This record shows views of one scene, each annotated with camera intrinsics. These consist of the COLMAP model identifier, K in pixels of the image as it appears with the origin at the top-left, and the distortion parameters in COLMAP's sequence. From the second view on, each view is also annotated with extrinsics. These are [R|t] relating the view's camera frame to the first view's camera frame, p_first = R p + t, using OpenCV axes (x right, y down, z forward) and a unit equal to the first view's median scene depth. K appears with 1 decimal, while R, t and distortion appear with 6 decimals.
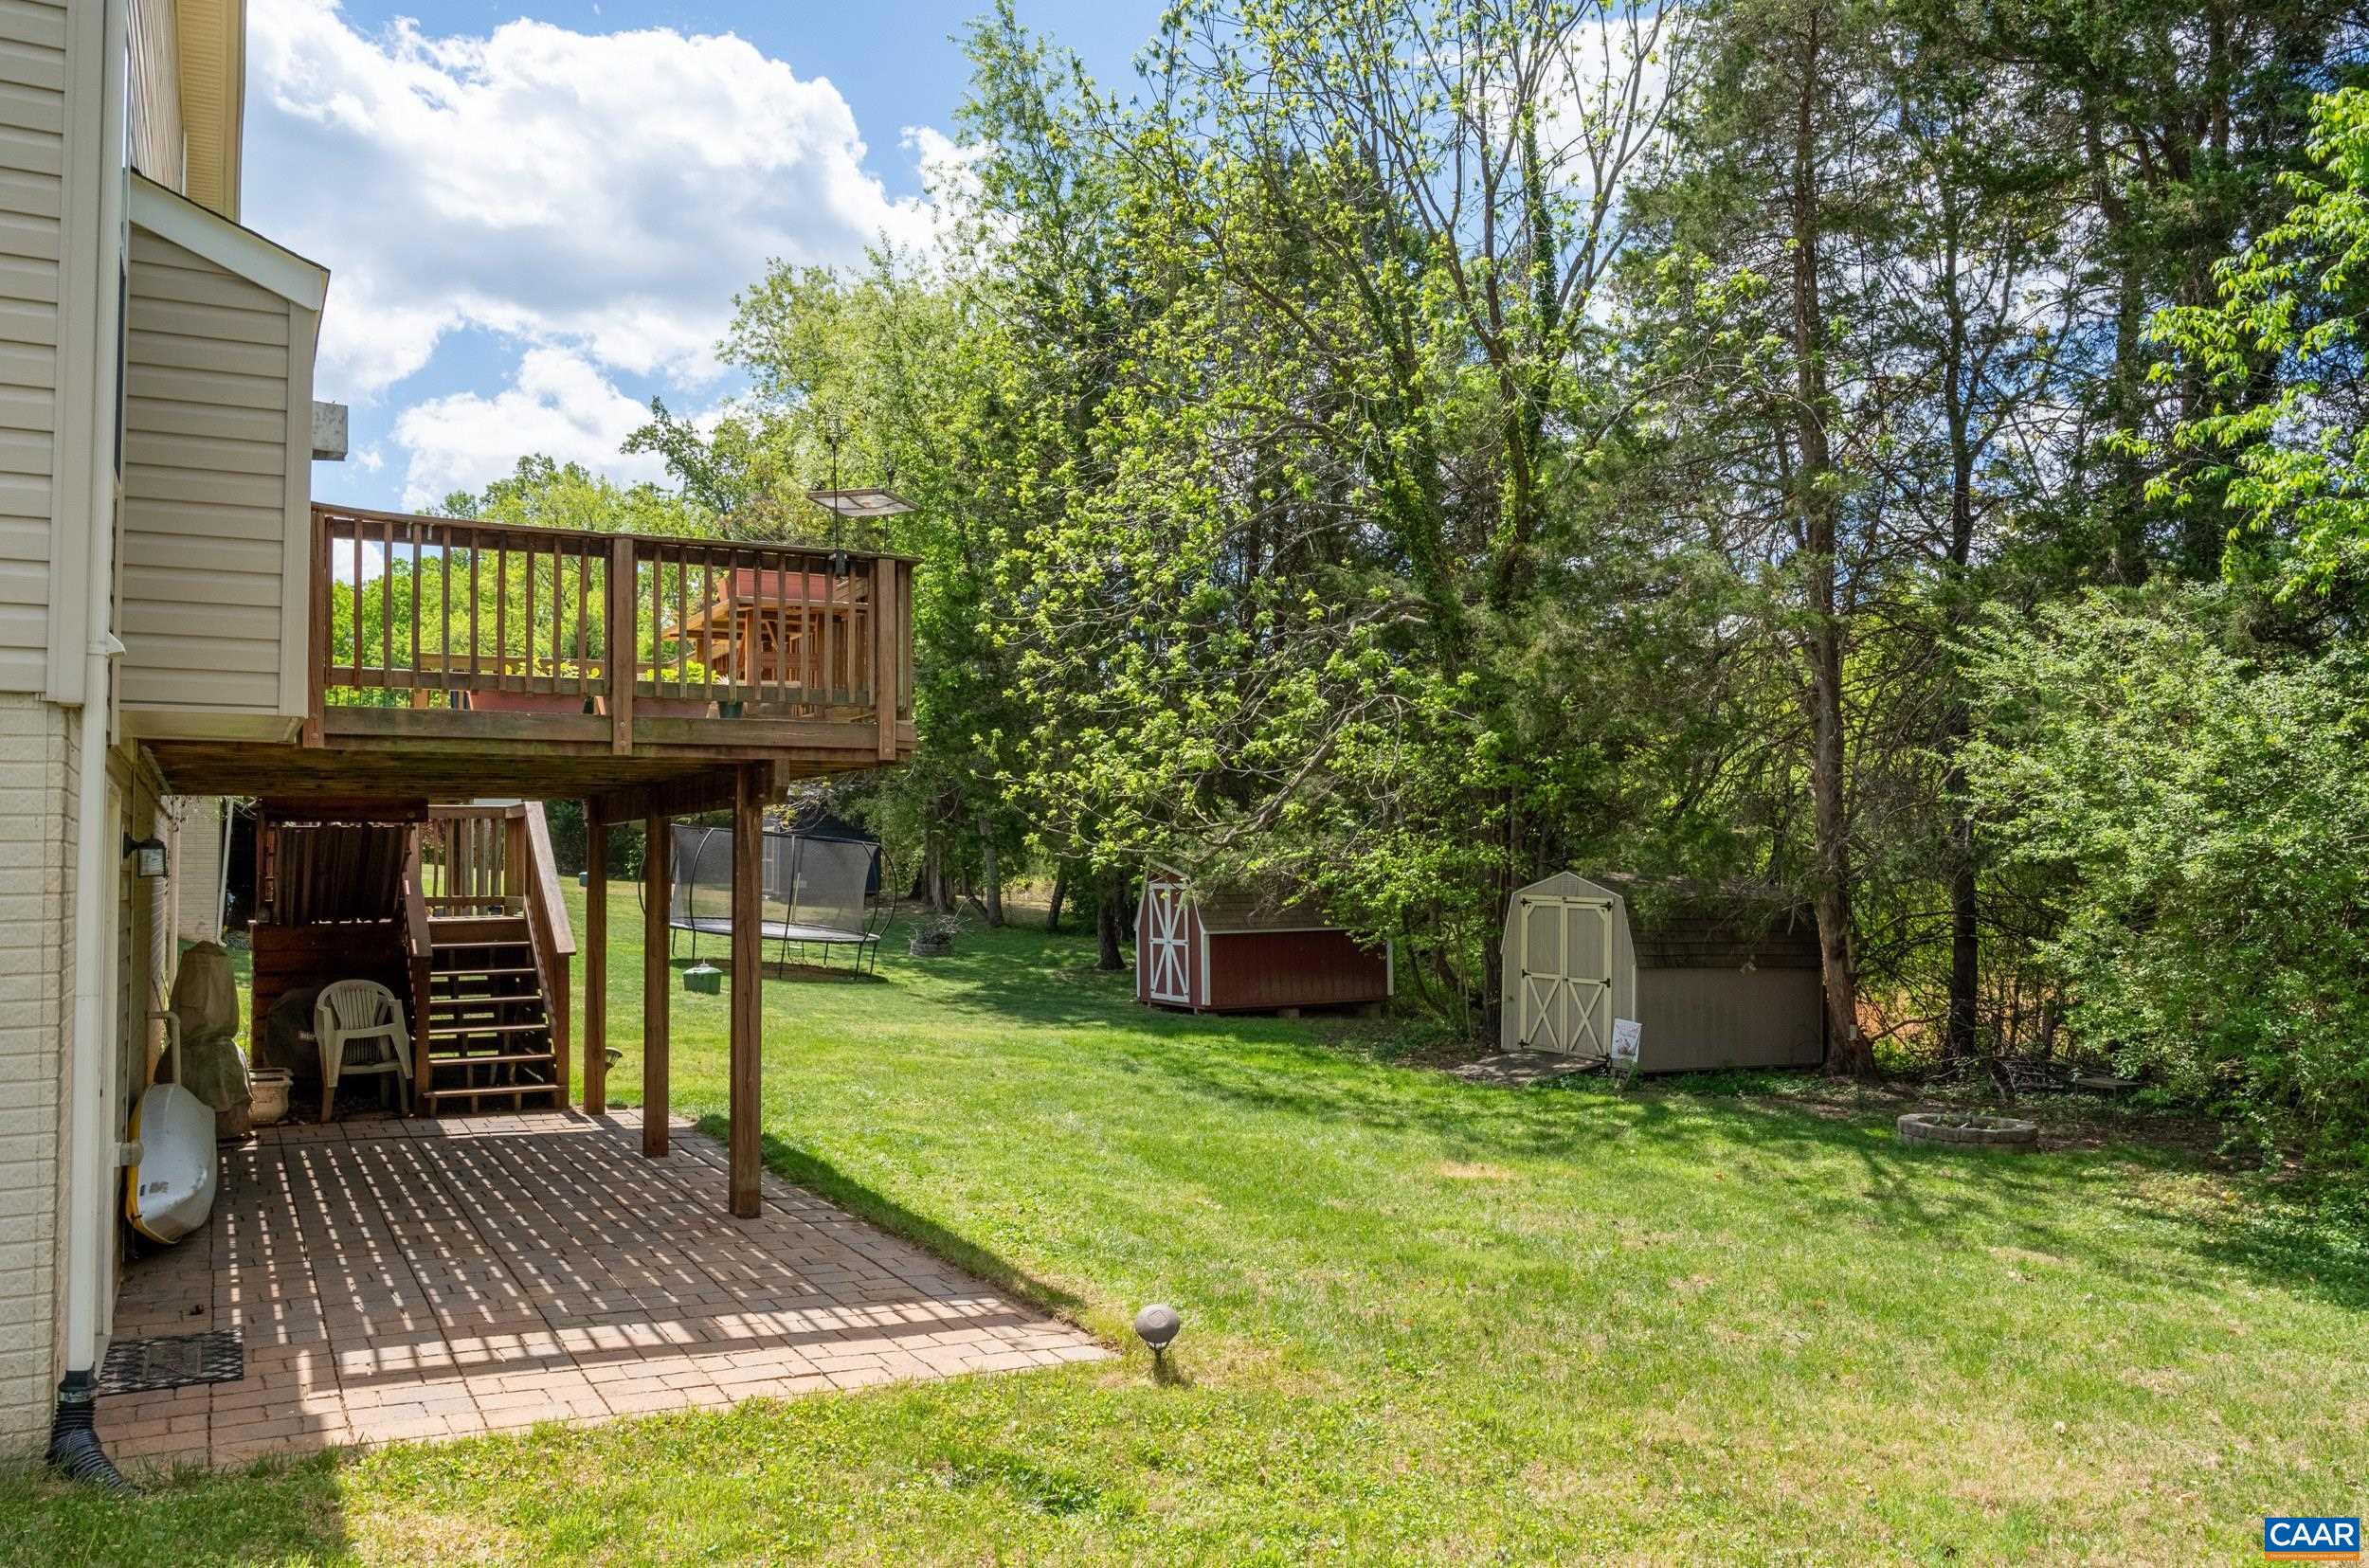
lens RADIAL K [[1709.2, 0, 1184.5], [0, 1709.2, 784.0], [0, 0, 1]] dist [-0.000091, -0.000187]
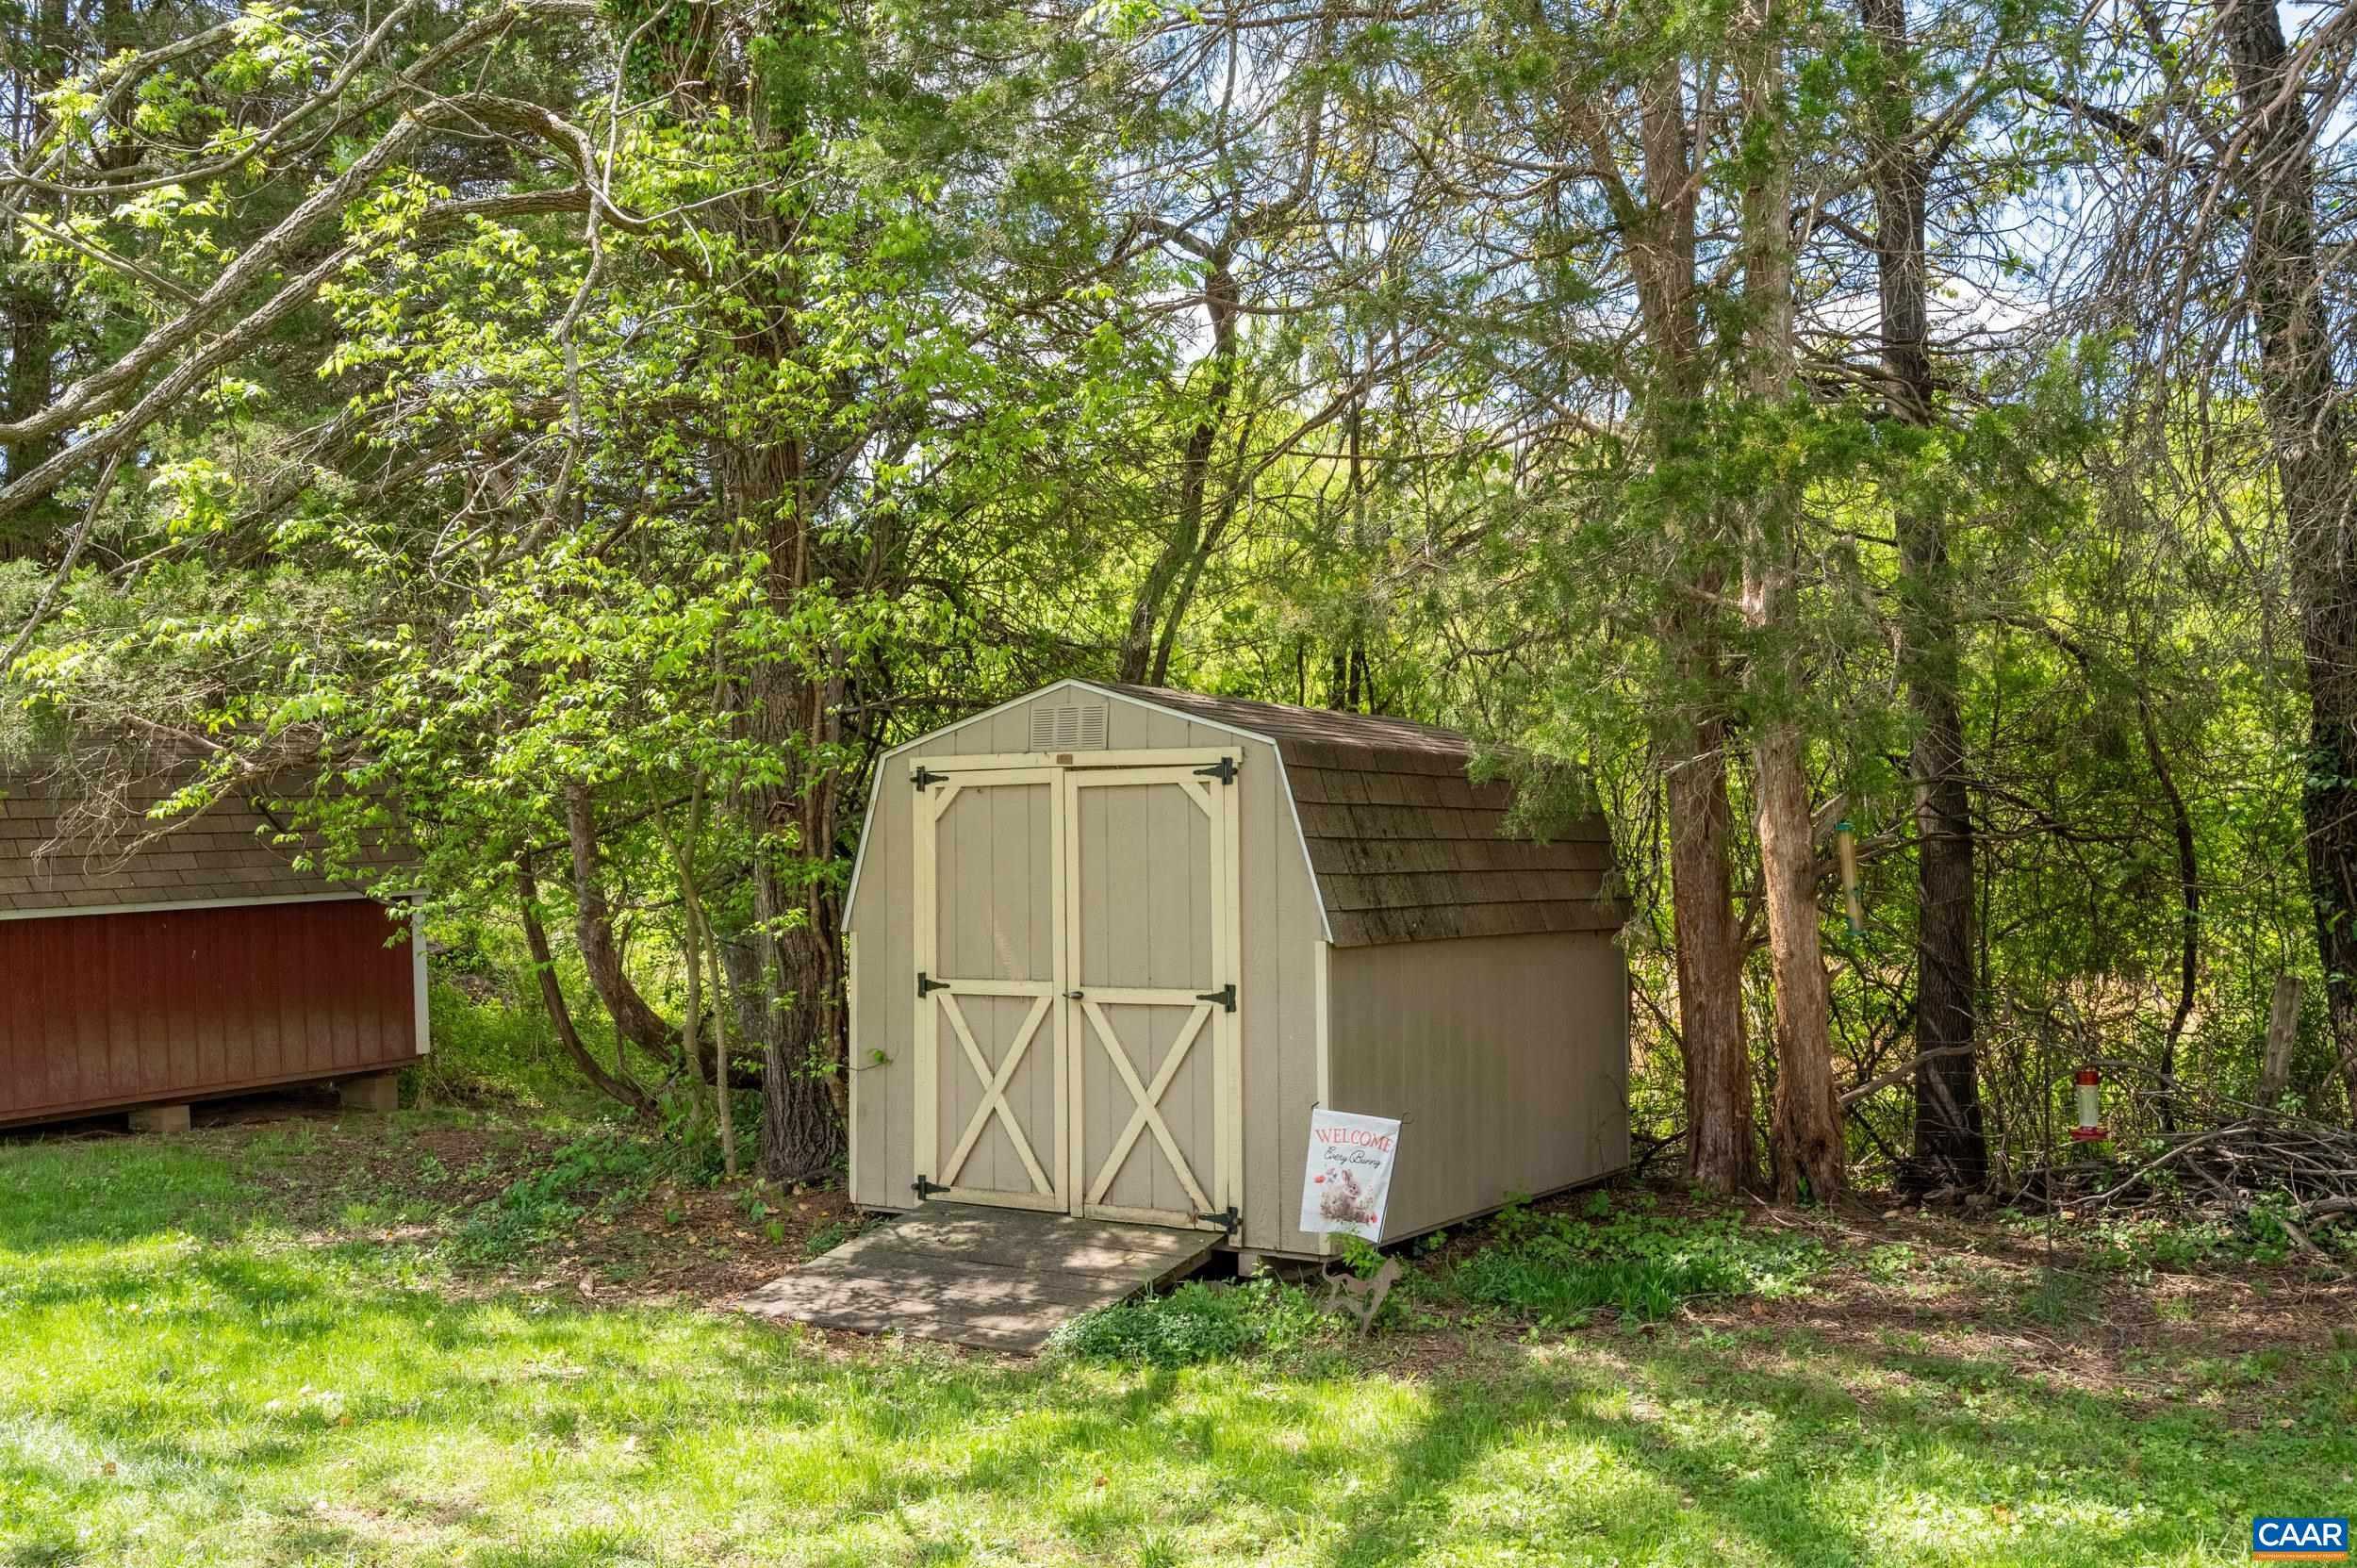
lens RADIAL K [[2240.7, 0, 1178.5], [0, 2240.7, 784.0], [0, 0, 1]] dist [-0.007097, -0.009182]
pose [[0.876367, -0.013278, 0.481462, 0.026136], [0.001654, 0.999697, 0.024559, 0.059209], [-0.481642, -0.020726, 0.876123, 0.579093]]
